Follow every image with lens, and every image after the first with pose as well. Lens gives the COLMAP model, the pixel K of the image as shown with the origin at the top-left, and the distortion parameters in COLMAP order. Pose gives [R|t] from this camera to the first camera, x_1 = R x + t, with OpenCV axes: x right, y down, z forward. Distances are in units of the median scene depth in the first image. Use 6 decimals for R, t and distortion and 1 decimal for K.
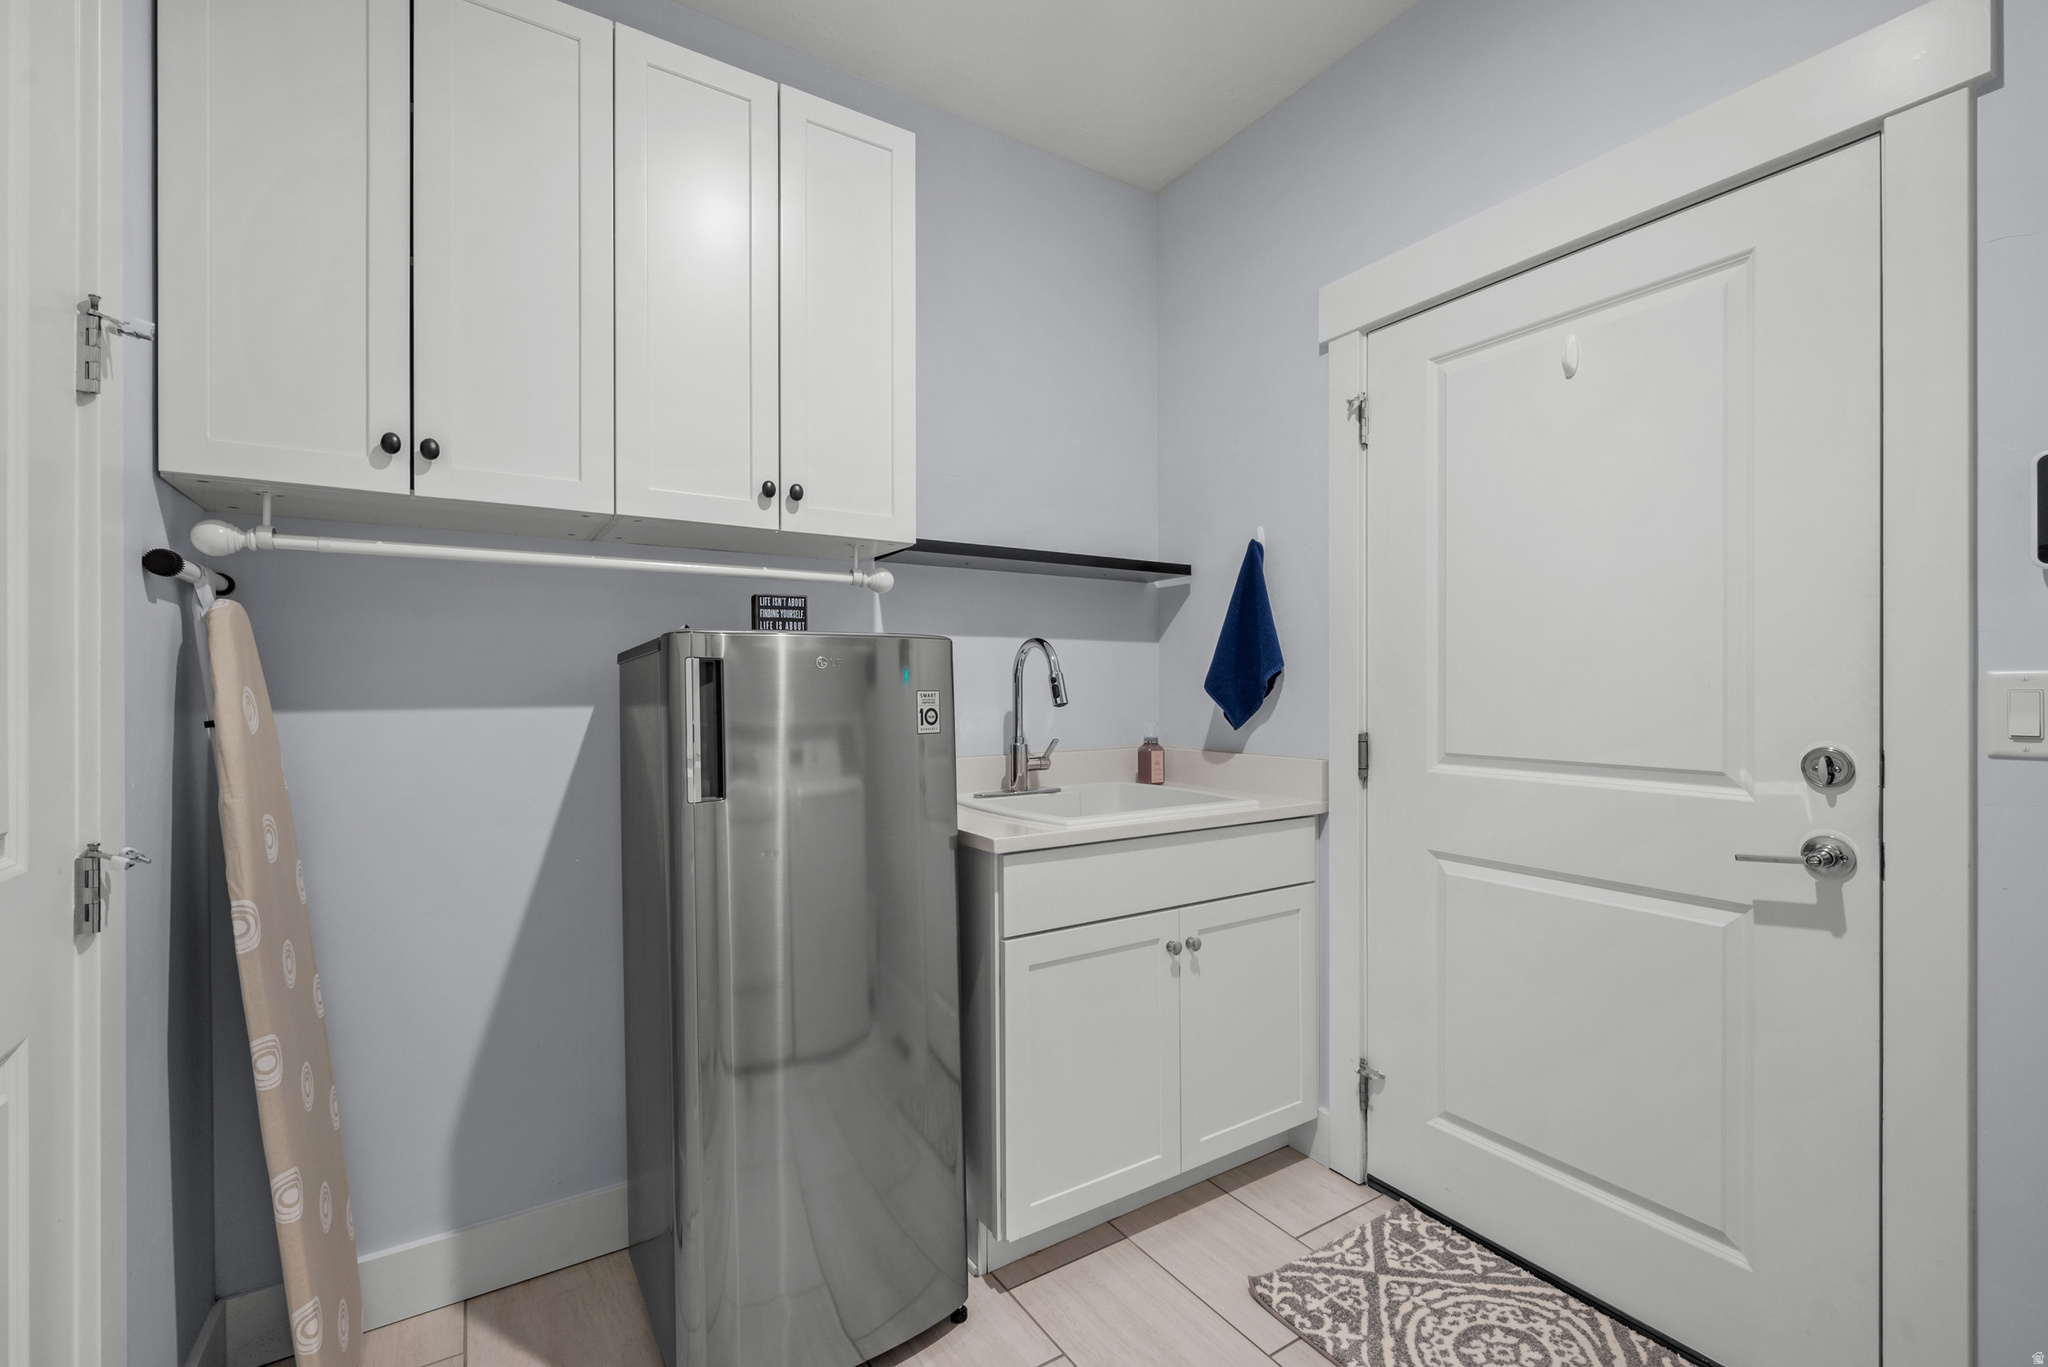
lens RADIAL K [[862.8, 0, 1019.7], [0, 862.8, 687.7], [0, 0, 1]] dist [-0.002518, 0.000167]
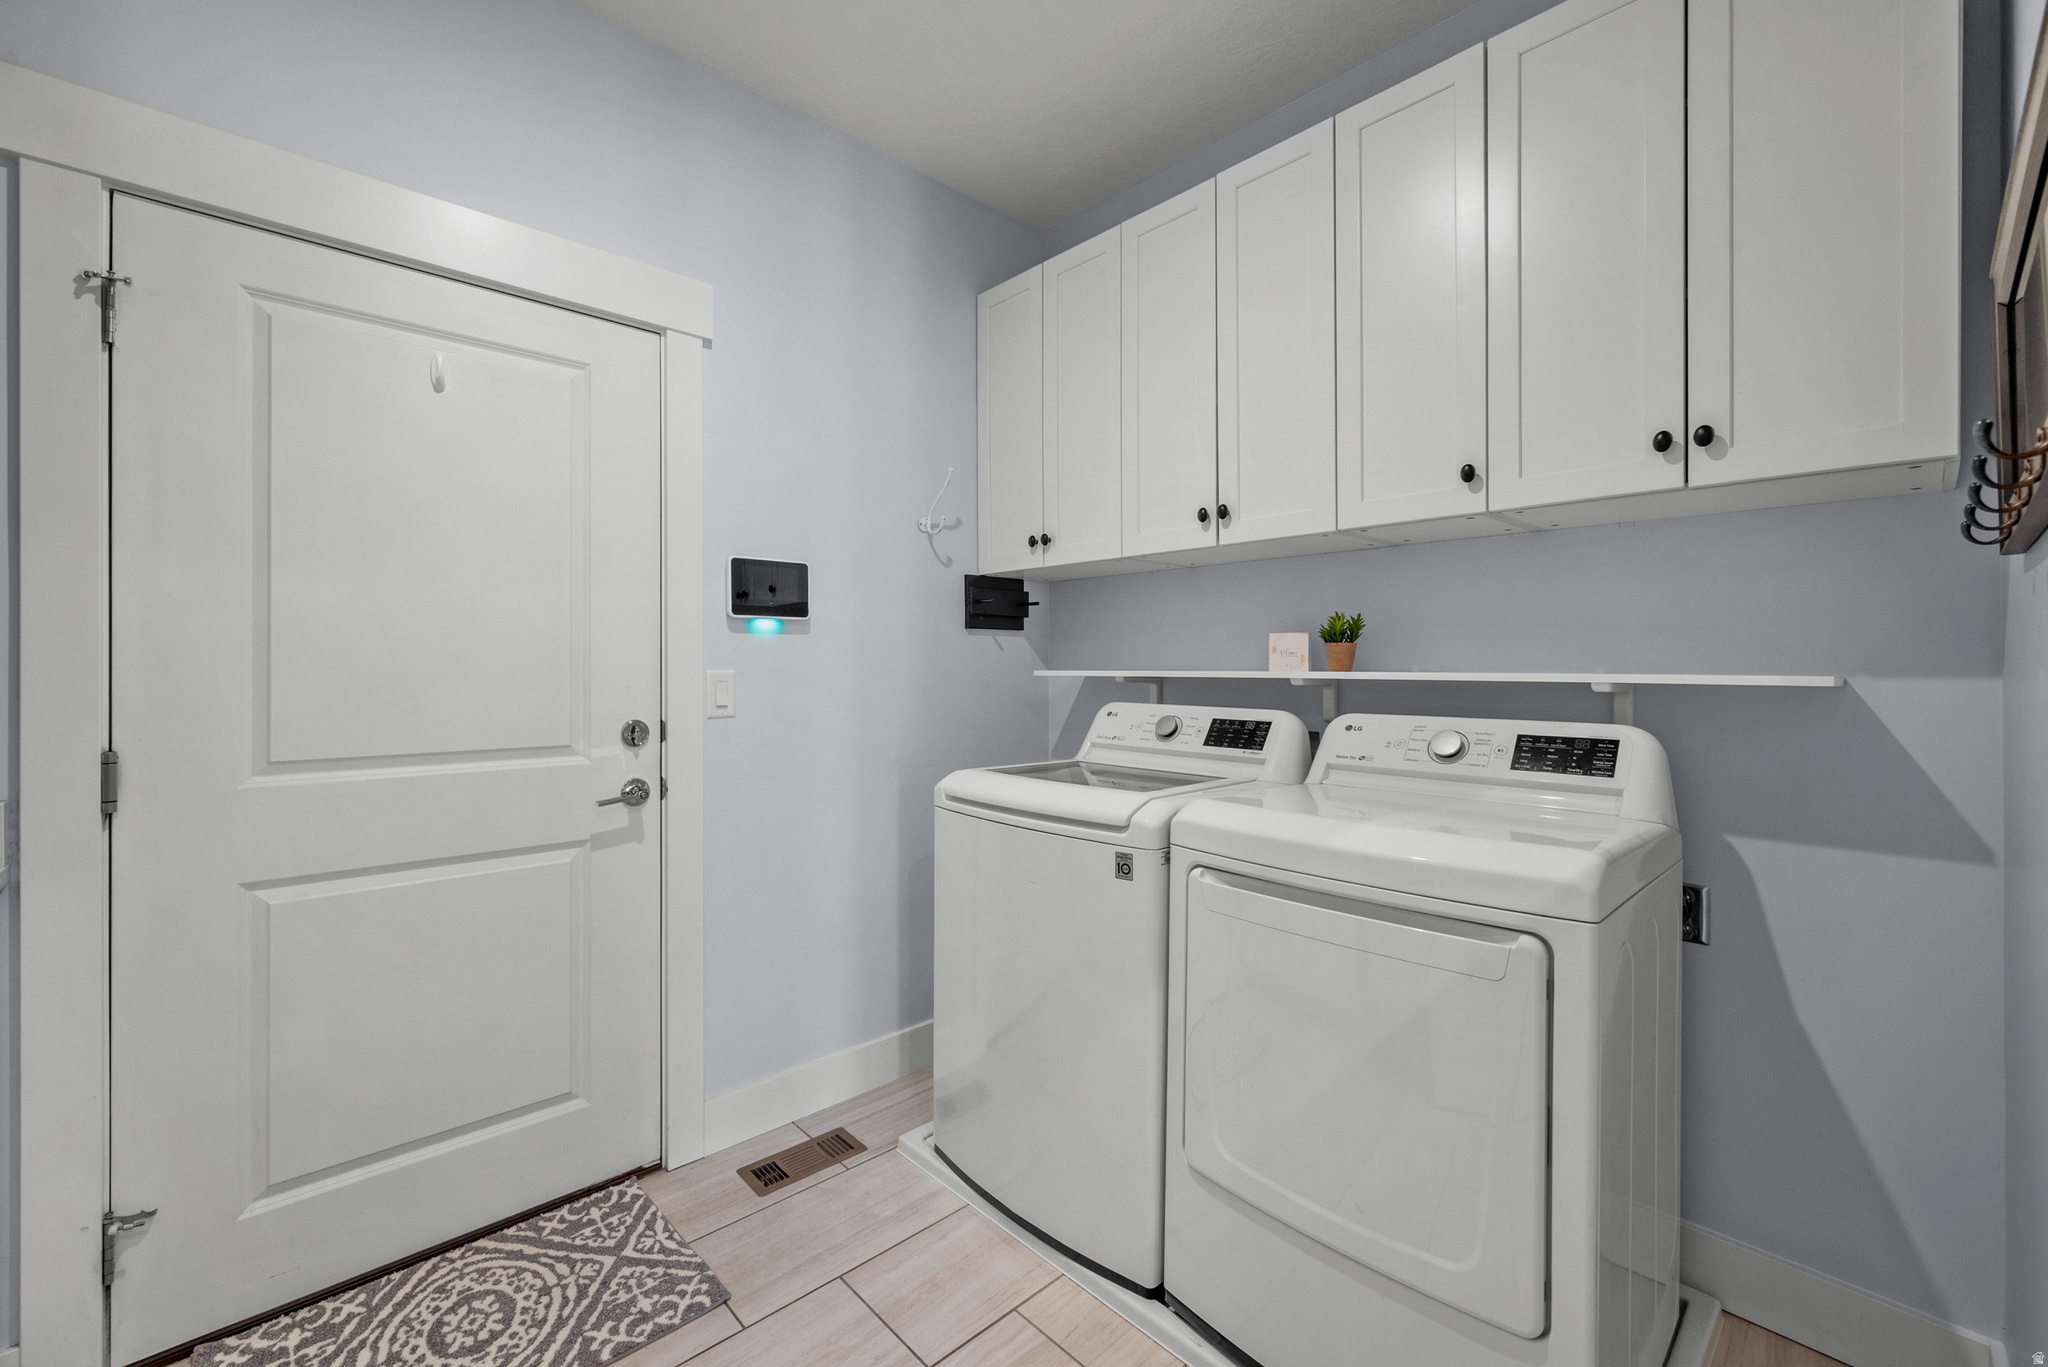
lens RADIAL K [[822.4, 0, 1019.8], [0, 822.4, 675.4], [0, 0, 1]] dist [-0.000974, 0.000281]
pose [[-0.168397, -0.002139, 0.985717, -0.508904], [0.008536, 0.999957, 0.003628, -0.007287], [-0.985682, 0.009025, -0.168371, 0.487989]]
